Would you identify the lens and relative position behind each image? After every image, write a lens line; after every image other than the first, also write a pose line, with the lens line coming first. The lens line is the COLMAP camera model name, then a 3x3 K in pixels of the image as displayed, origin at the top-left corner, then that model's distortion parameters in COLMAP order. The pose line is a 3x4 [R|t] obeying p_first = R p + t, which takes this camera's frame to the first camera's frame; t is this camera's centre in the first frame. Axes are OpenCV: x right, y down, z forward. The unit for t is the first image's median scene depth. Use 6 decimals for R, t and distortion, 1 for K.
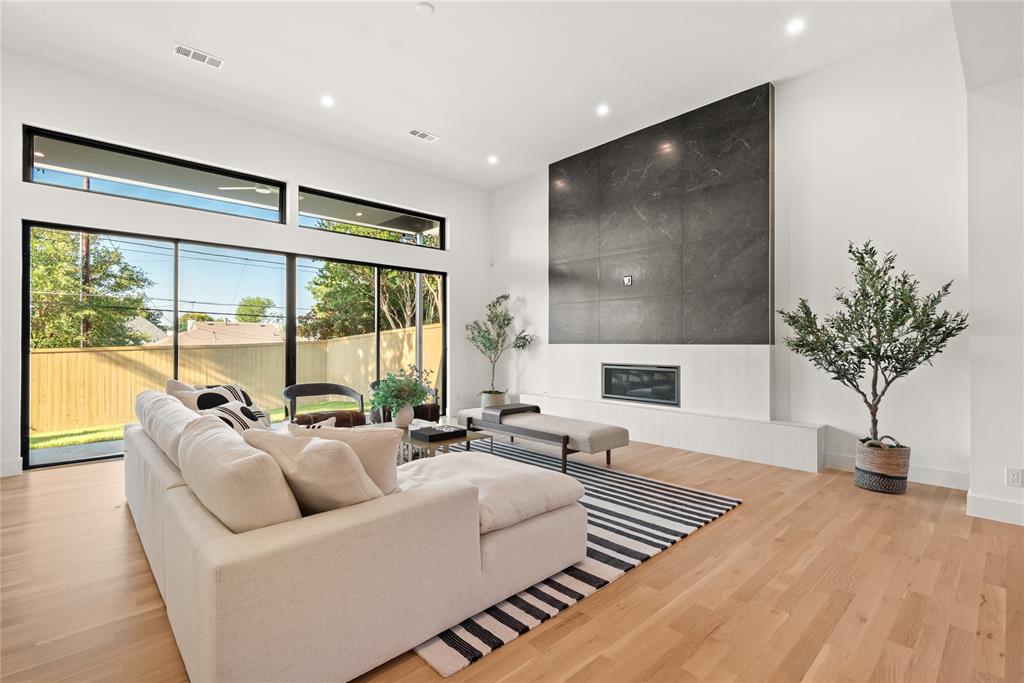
lens RADIAL K [[471.6, 0, 512.0], [0, 471.6, 341.5], [0, 0, 1]] dist [-0.001463, -0.000327]
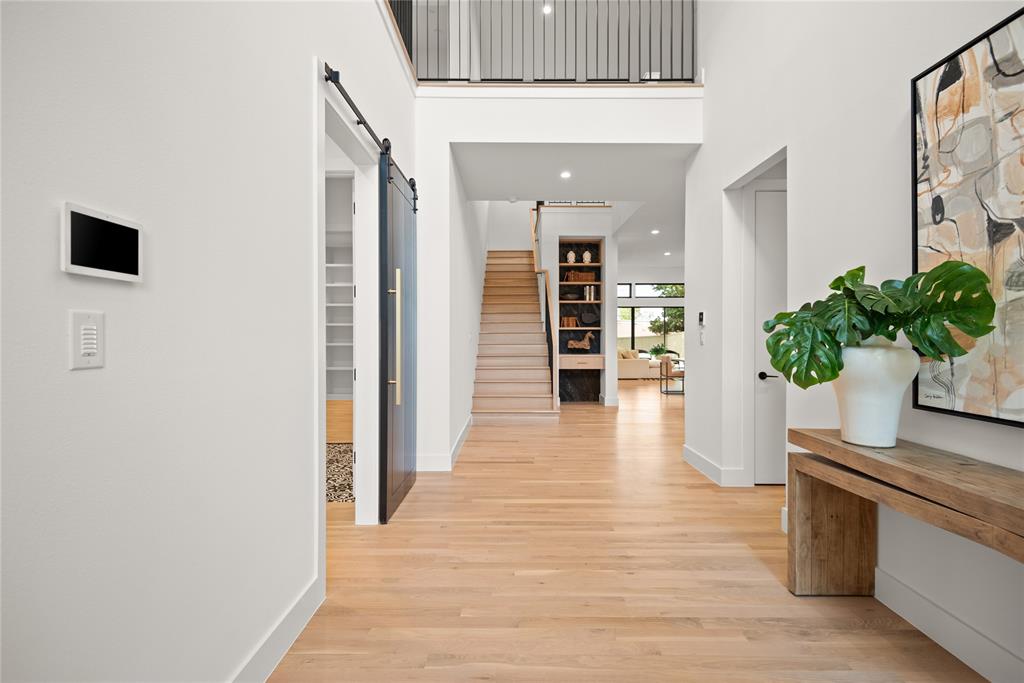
lens RADIAL K [[468.2, 0, 513.3], [0, 468.2, 340.5], [0, 0, 1]] dist [-0.001612, -0.000415]
pose [[0.731043, 0.000573, -0.682331, 0.792017], [0.007072, 0.999940, 0.008417, -0.002267], [0.682294, -0.010978, 0.730995, -1.337885]]
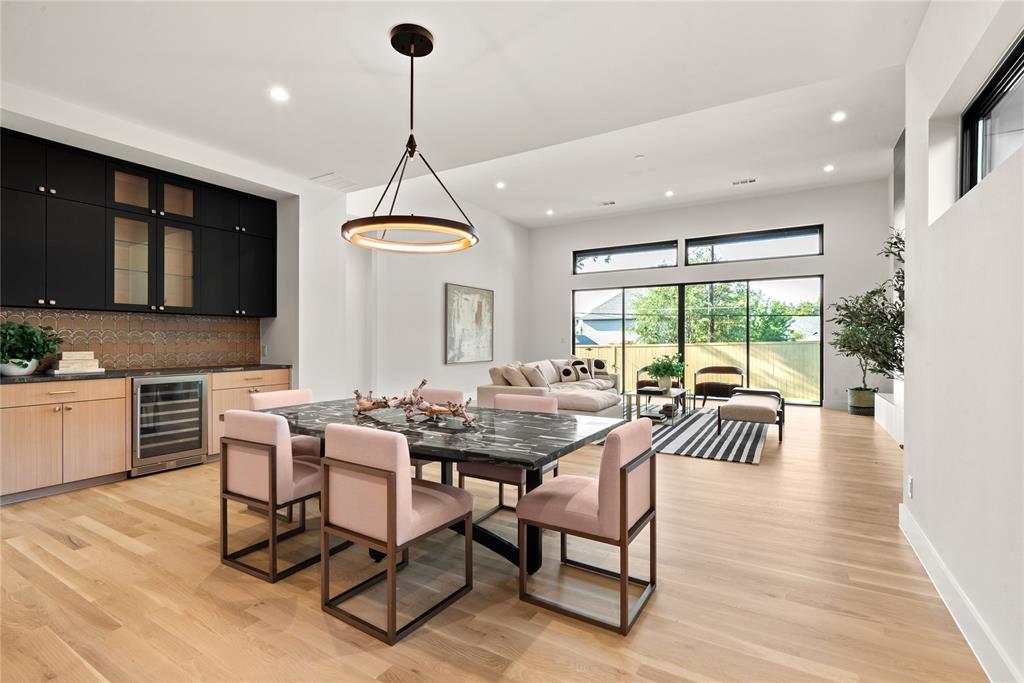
lens RADIAL K [[468.2, 0, 513.3], [0, 468.2, 340.5], [0, 0, 1]] dist [-0.001612, -0.000415]
pose [[0.281265, -0.002834, -0.959626, 0.696003], [0.008211, 0.999966, -0.000547, 0.002092], [0.959595, -0.007726, 0.281279, 0.003890]]
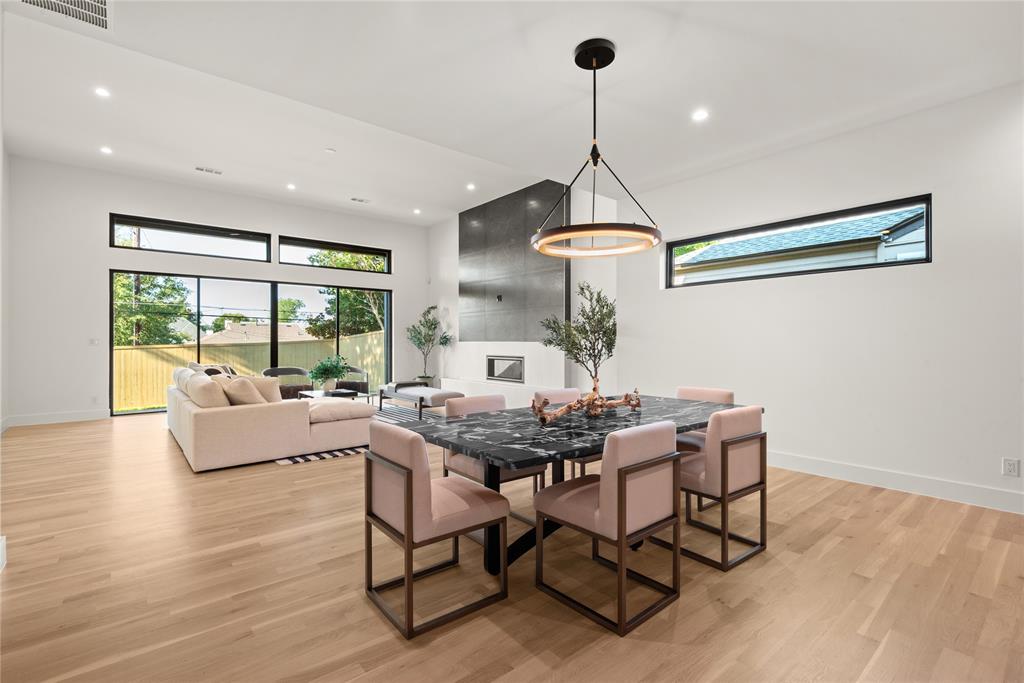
lens RADIAL K [[468.2, 0, 513.3], [0, 468.2, 340.5], [0, 0, 1]] dist [-0.001612, -0.000415]
pose [[0.998579, -0.002157, -0.053248, 0.286513], [0.002250, 0.999996, 0.001689, -0.000593], [0.053244, -0.001806, 0.998580, -0.344291]]
